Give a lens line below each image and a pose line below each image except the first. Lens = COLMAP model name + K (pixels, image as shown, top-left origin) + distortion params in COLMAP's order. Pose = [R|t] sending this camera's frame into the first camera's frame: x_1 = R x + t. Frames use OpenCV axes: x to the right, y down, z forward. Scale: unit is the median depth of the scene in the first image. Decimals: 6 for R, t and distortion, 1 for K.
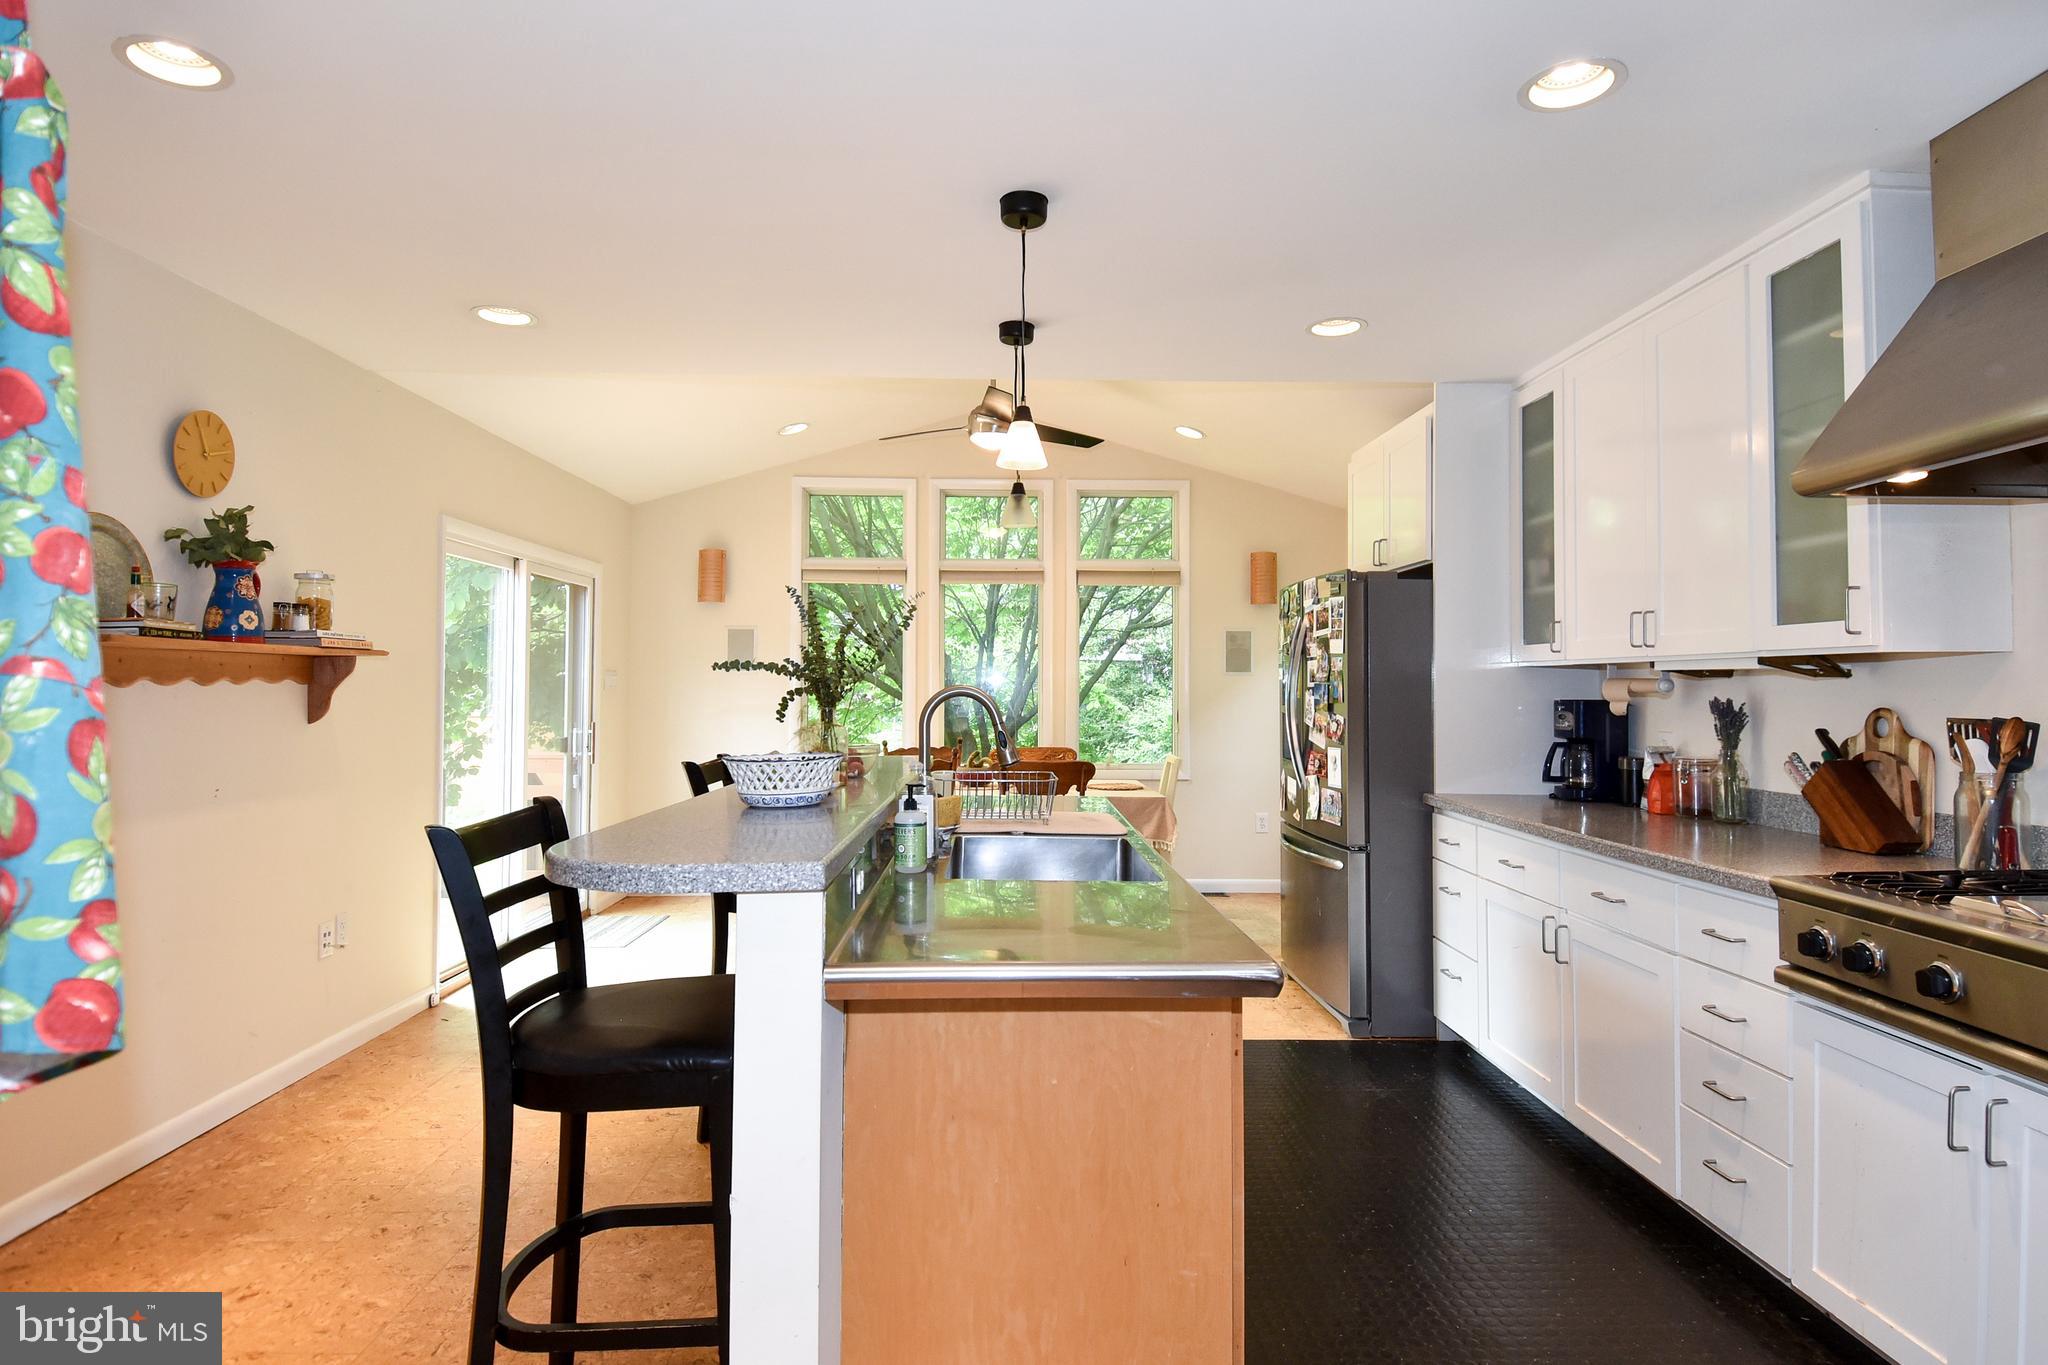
lens RADIAL K [[1083.4, 0, 1017.7], [0, 1083.4, 636.9], [0, 0, 1]] dist [0.018428, 0.000116]
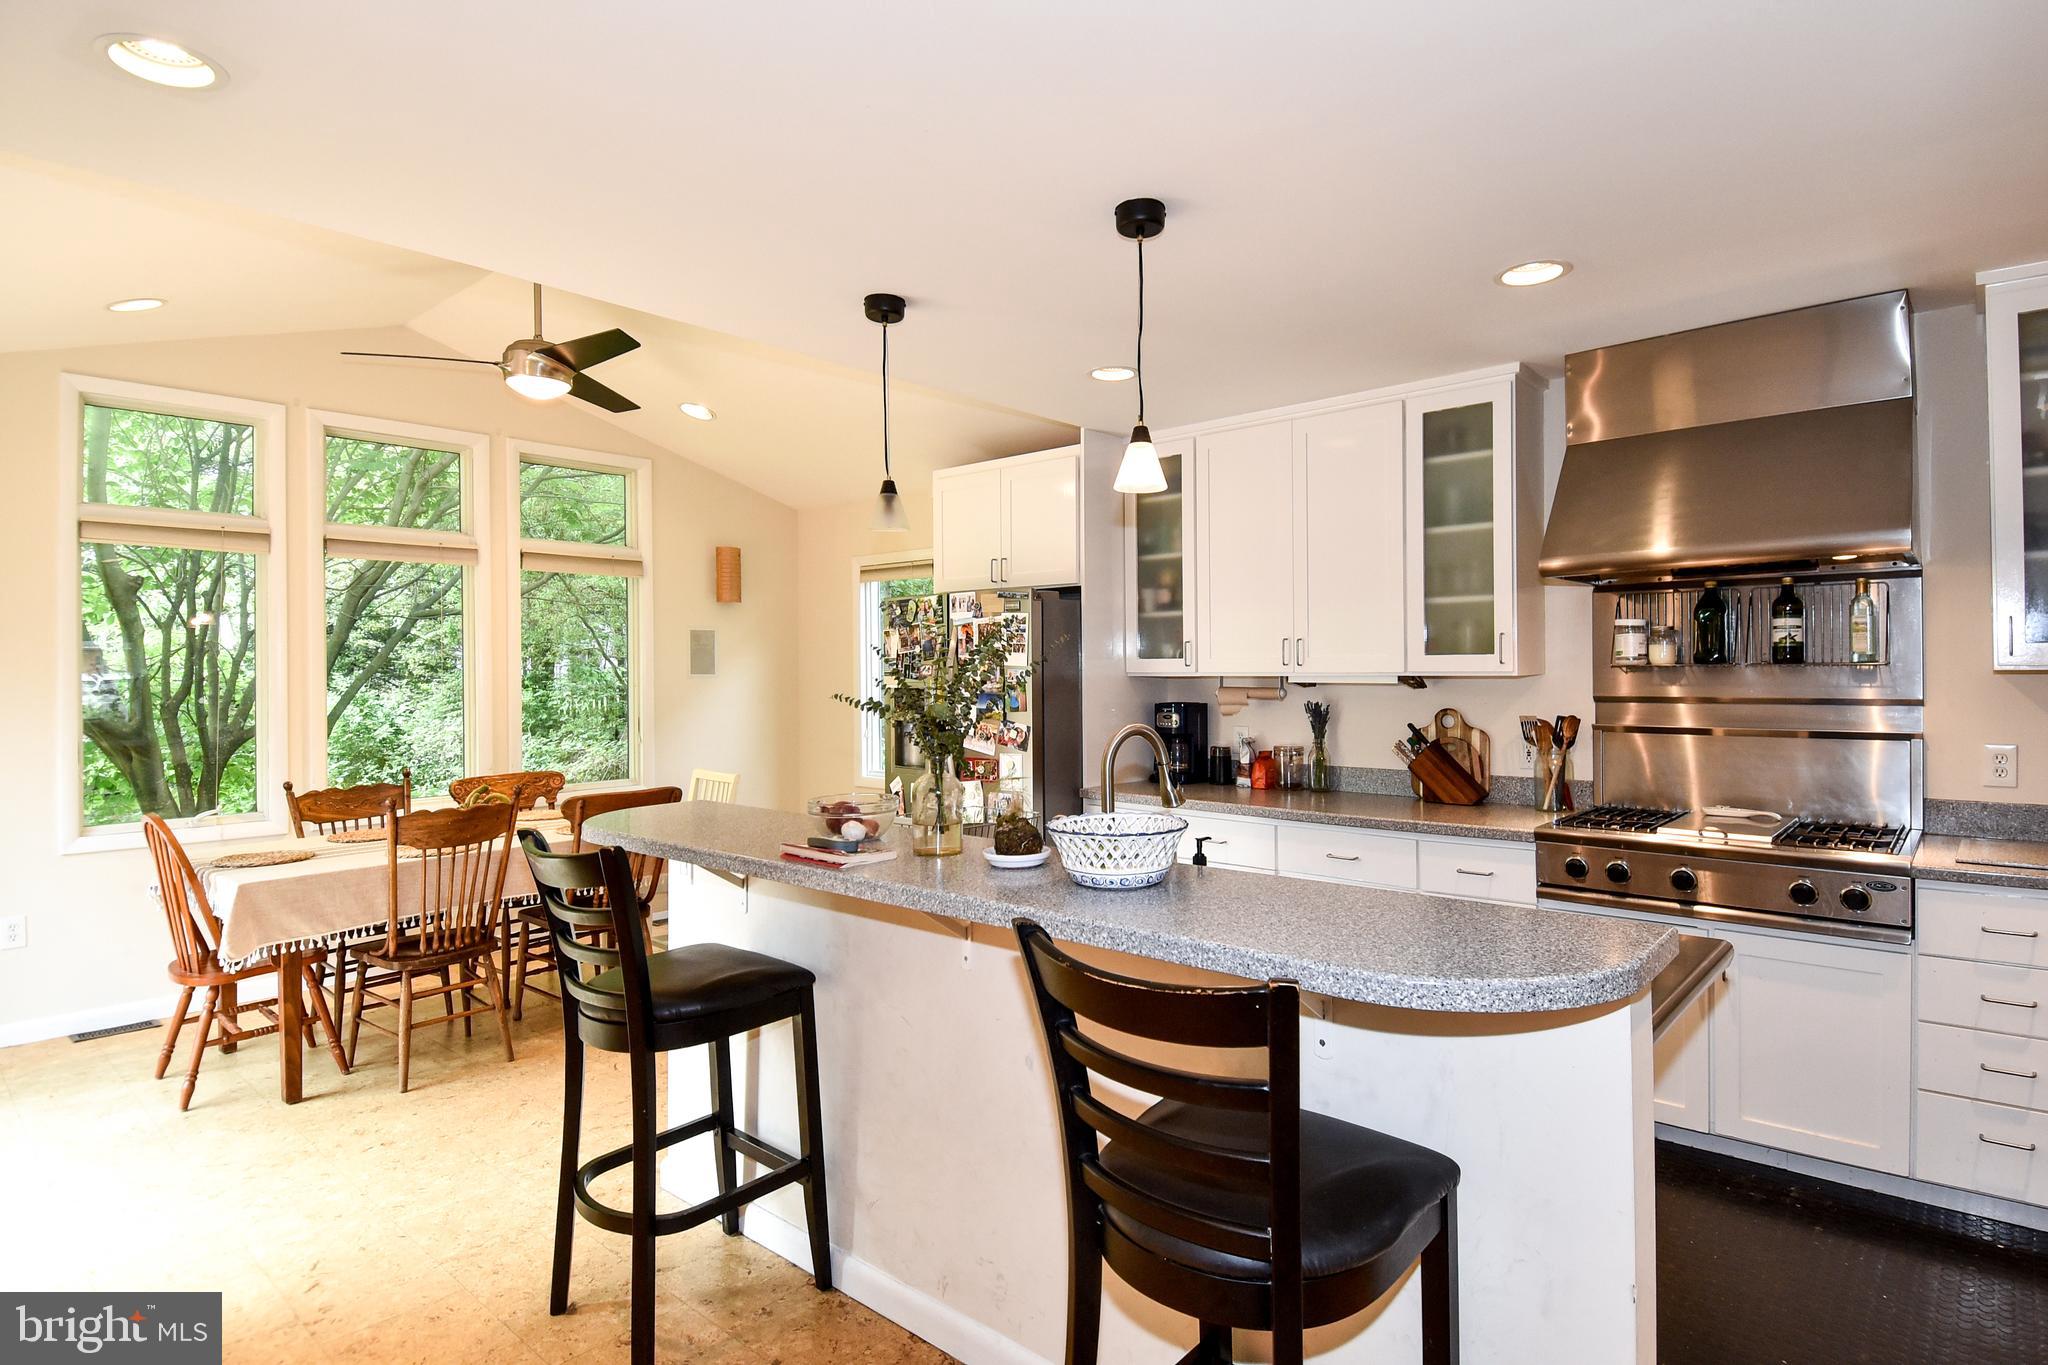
lens RADIAL K [[1080.9, 0, 1067.9], [0, 1080.9, 665.0], [0, 0, 1]] dist [0.037597, -0.050499]
pose [[0.674904, -0.006201, 0.737880, -0.540779], [-0.024355, 0.999233, 0.030673, -0.023055], [-0.737504, -0.038673, 0.674235, 0.293598]]
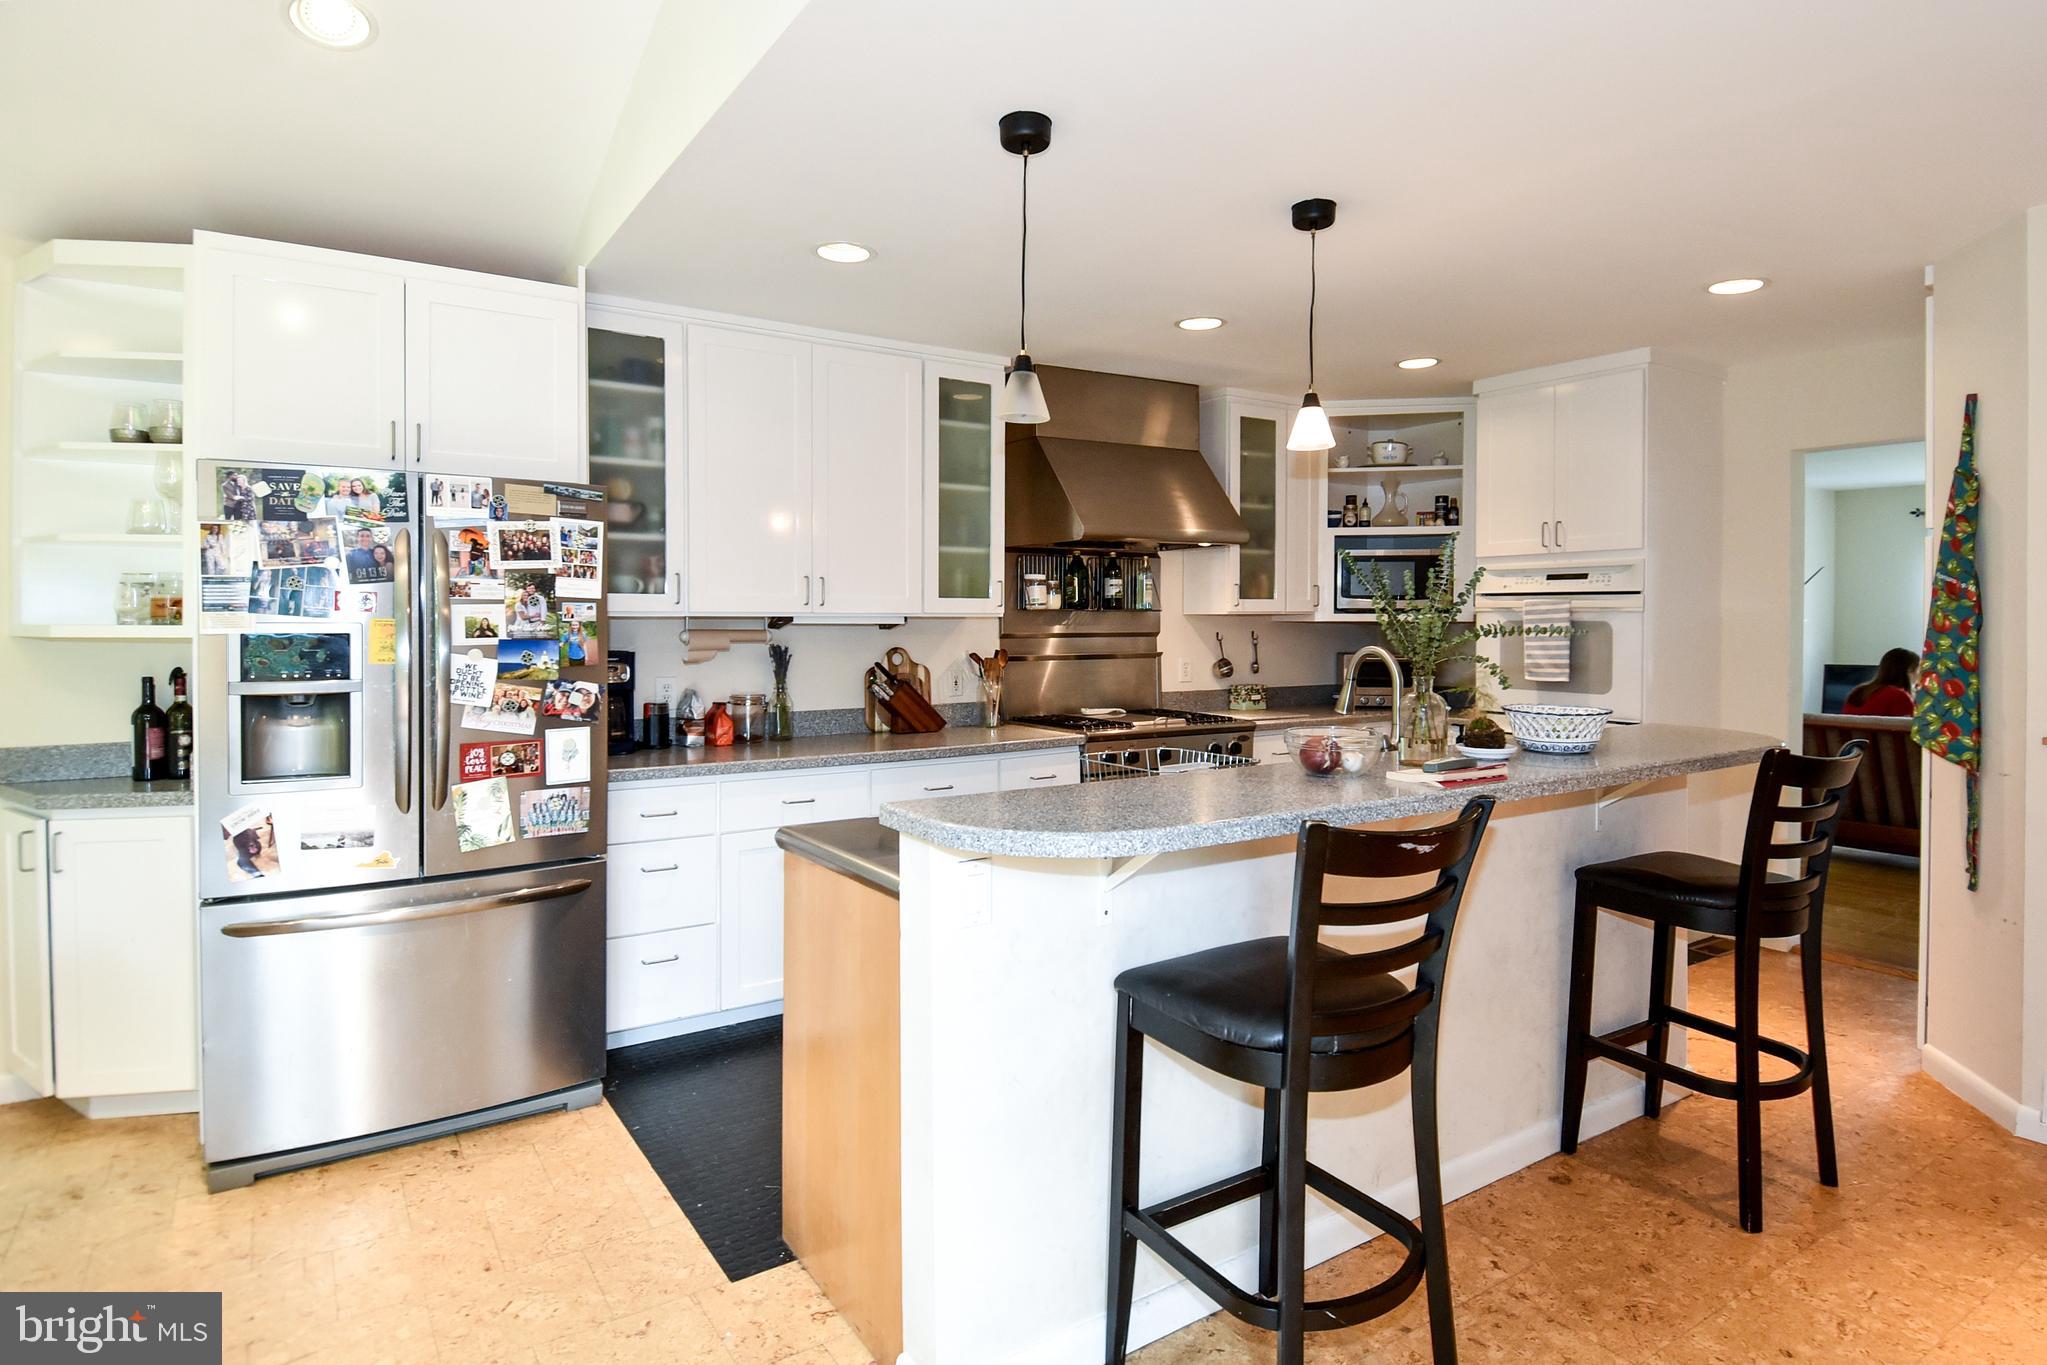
lens RADIAL K [[1122.1, 0, 1030.5], [0, 1122.1, 634.5], [0, 0, 1]] dist [0.001598, -0.001222]
pose [[-0.538042, -0.012245, 0.842829, -0.593722], [-0.039444, 0.999165, -0.010664, 0.042802], [-0.841995, -0.038983, -0.538075, 1.365213]]
